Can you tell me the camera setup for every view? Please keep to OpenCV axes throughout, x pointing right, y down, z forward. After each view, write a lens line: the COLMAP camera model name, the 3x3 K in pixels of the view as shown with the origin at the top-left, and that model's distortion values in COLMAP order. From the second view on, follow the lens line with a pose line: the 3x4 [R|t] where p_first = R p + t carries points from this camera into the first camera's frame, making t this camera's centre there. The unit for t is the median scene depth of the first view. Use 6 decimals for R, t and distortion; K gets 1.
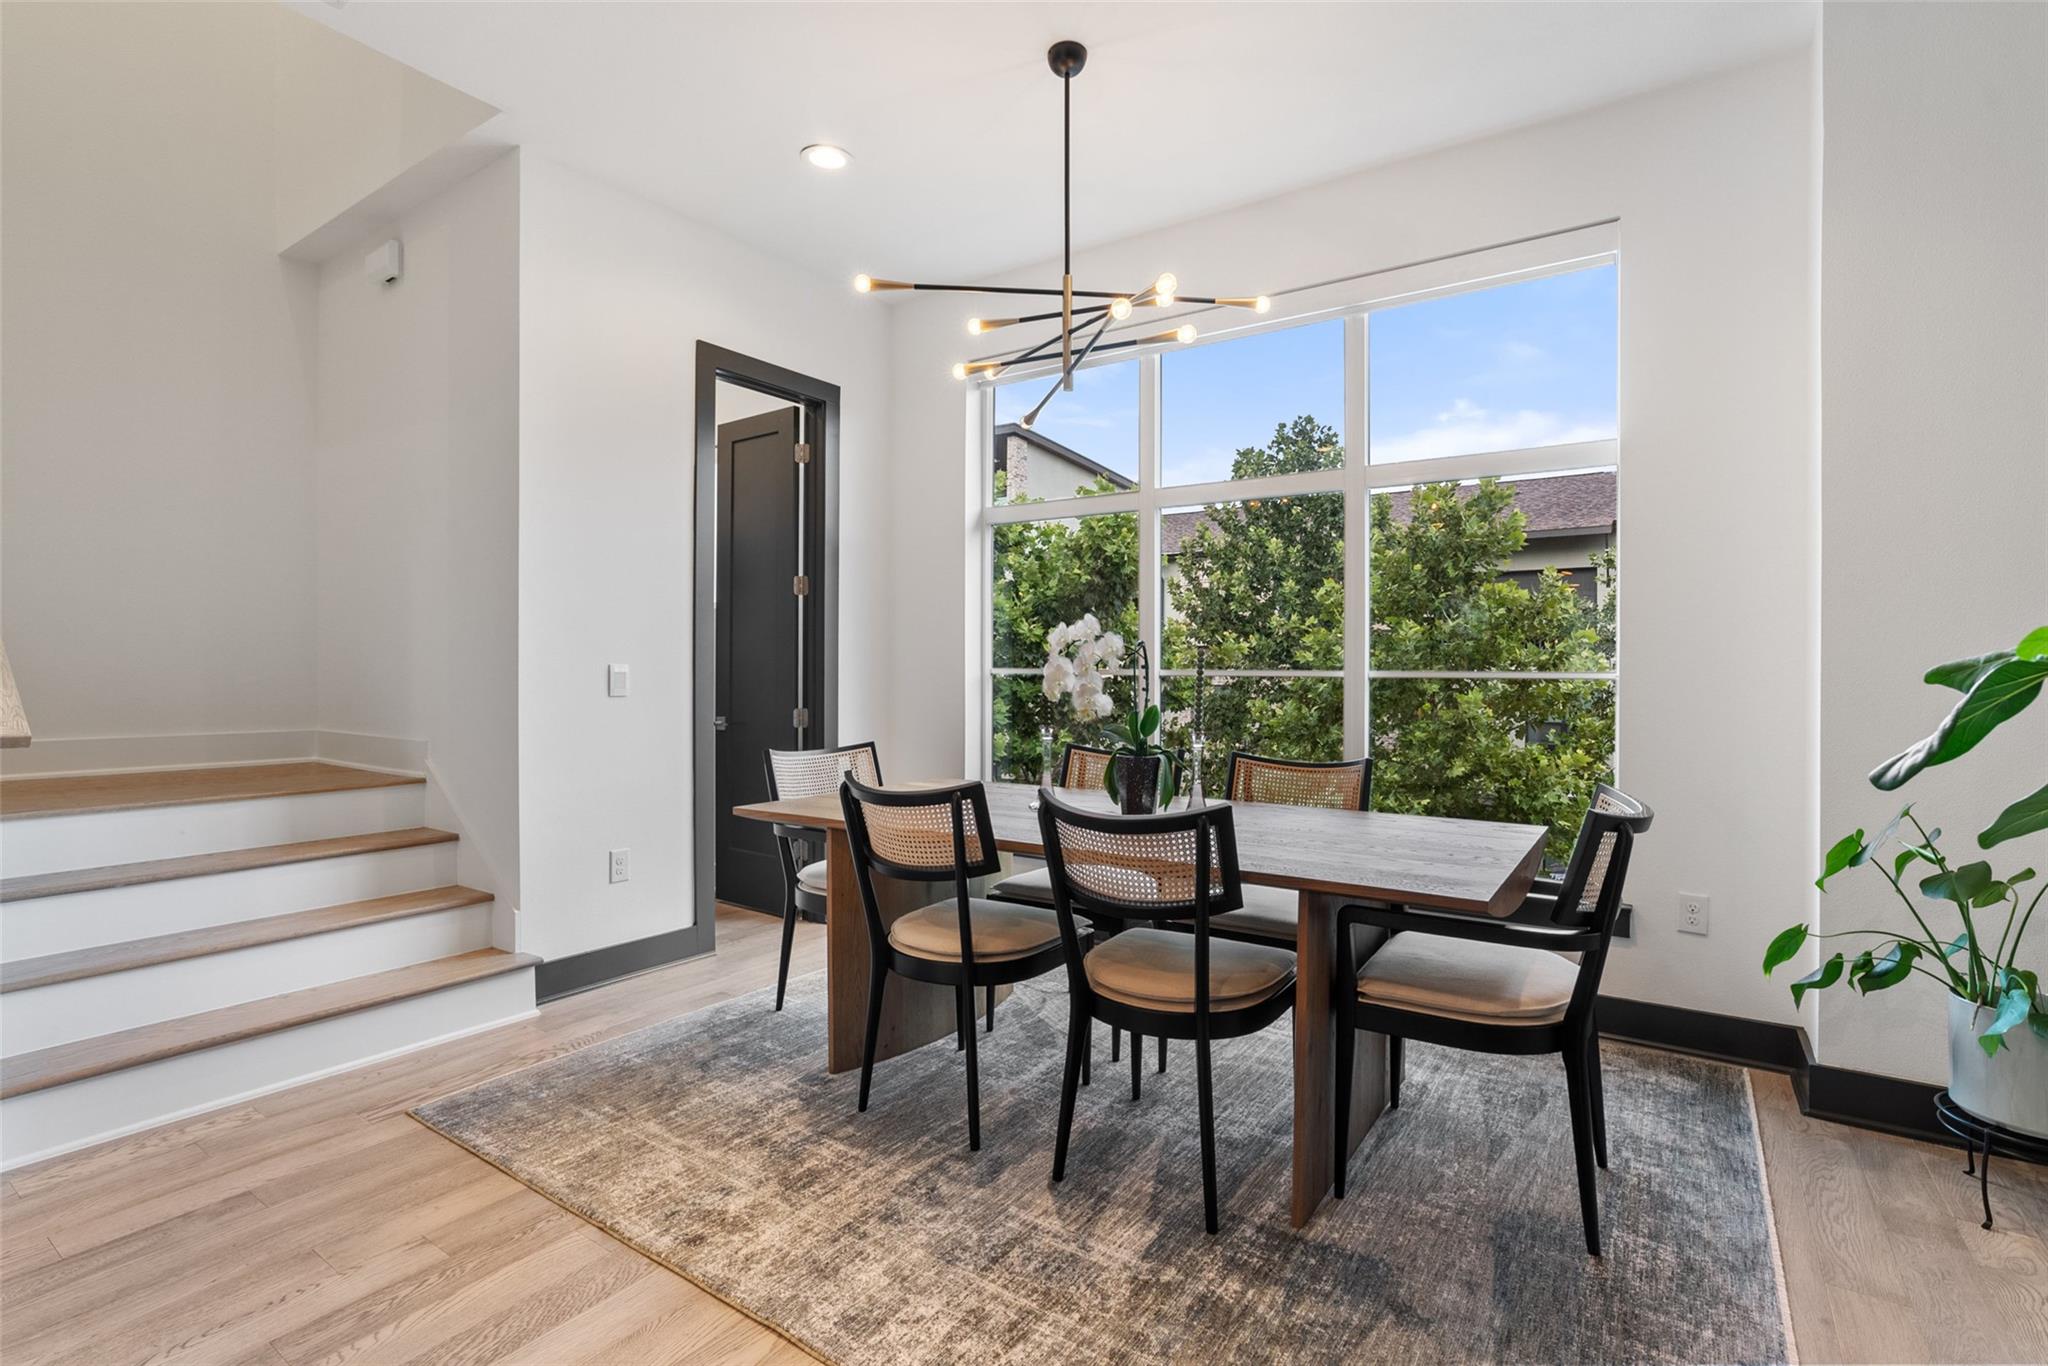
lens RADIAL K [[959.6, 0, 1056.6], [0, 959.6, 670.6], [0, 0, 1]] dist [-0.030361, 0.009991]
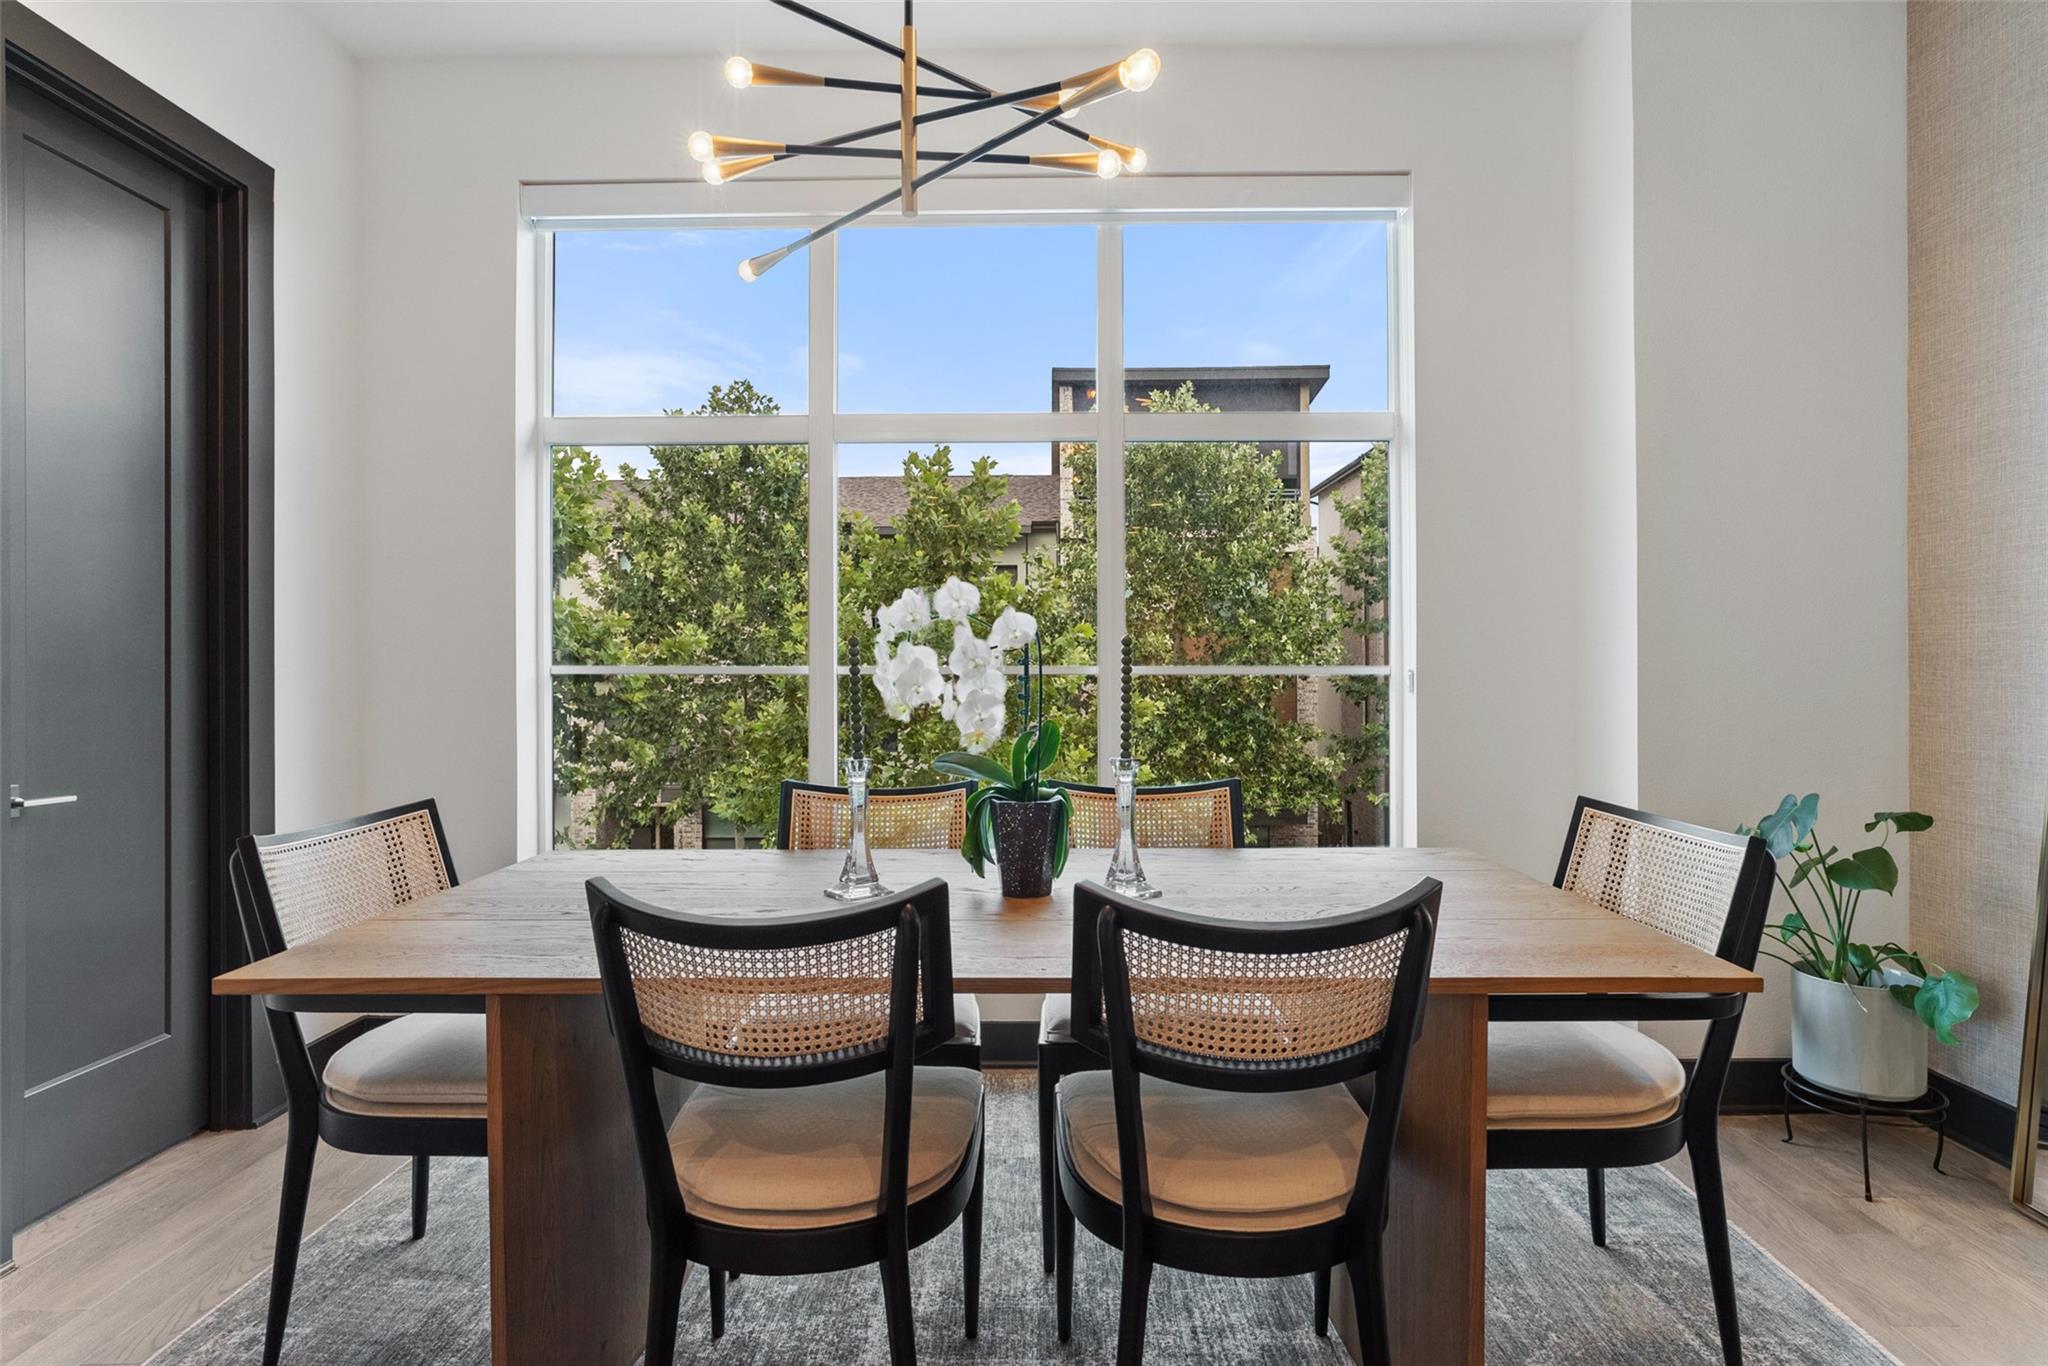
lens RADIAL K [[1025.7, 0, 1025.3], [0, 1025.7, 662.2], [0, 0, 1]] dist [-0.018058, 0.004575]
pose [[0.840767, -0.004894, 0.541374, -0.173084], [0.007123, 0.999973, -0.002022, -0.001380], [-0.541350, 0.005556, 0.840779, 0.247589]]
